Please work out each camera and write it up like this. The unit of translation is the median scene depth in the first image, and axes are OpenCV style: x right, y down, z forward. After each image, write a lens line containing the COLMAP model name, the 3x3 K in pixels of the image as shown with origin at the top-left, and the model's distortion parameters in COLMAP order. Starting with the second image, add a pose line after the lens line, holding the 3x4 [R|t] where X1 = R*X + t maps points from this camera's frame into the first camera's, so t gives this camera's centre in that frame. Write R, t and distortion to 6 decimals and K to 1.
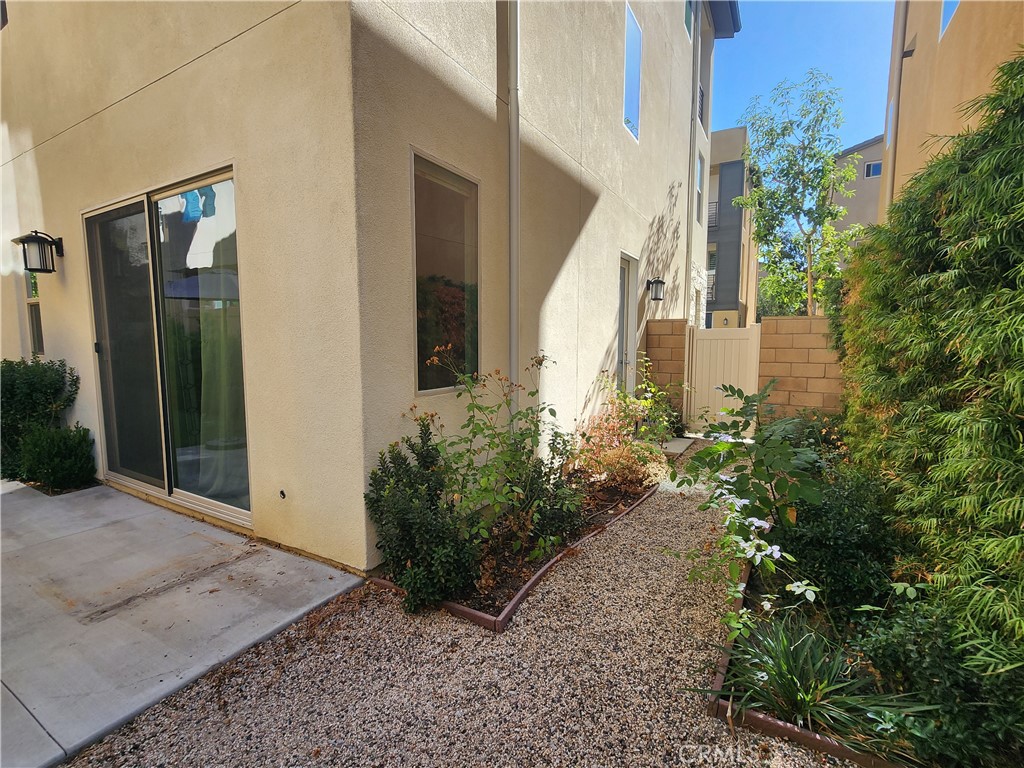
lens RADIAL K [[471.5, 0, 514.3], [0, 471.5, 384.9], [0, 0, 1]] dist [-0.000530, -0.000155]
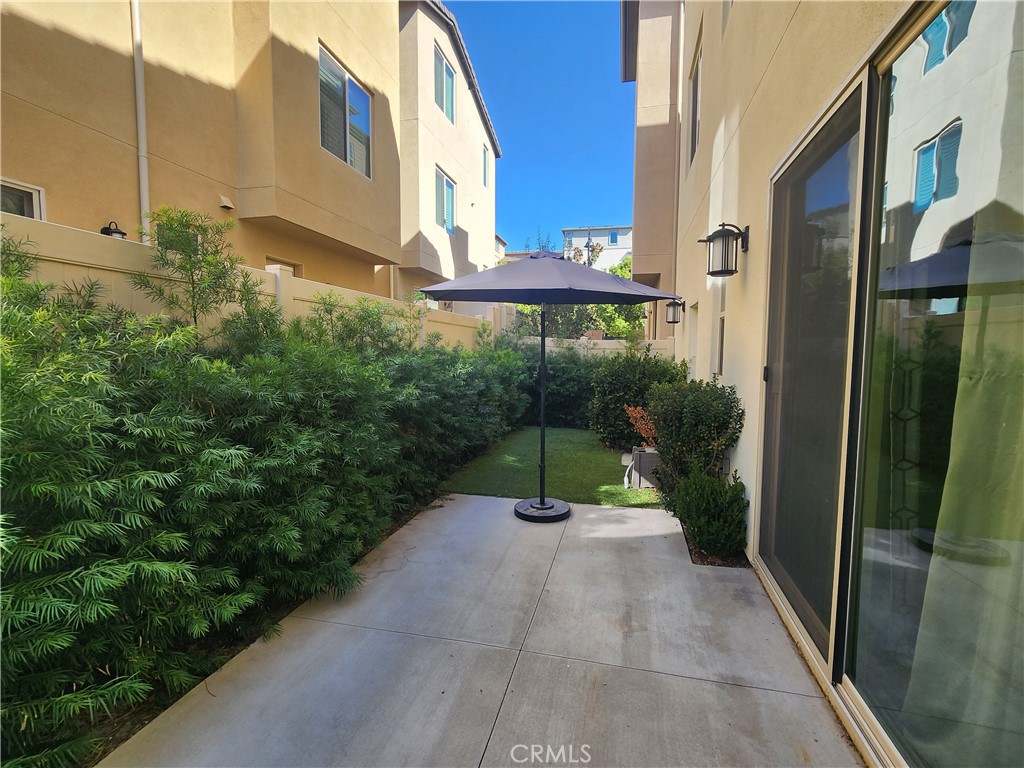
lens RADIAL K [[471.5, 0, 514.3], [0, 471.5, 384.9], [0, 0, 1]] dist [-0.000530, -0.000155]
pose [[0.284402, 0.072358, -0.955970, -0.333306], [-0.100230, 0.993927, 0.045413, -0.056779], [0.953451, 0.082902, 0.289928, 0.451809]]
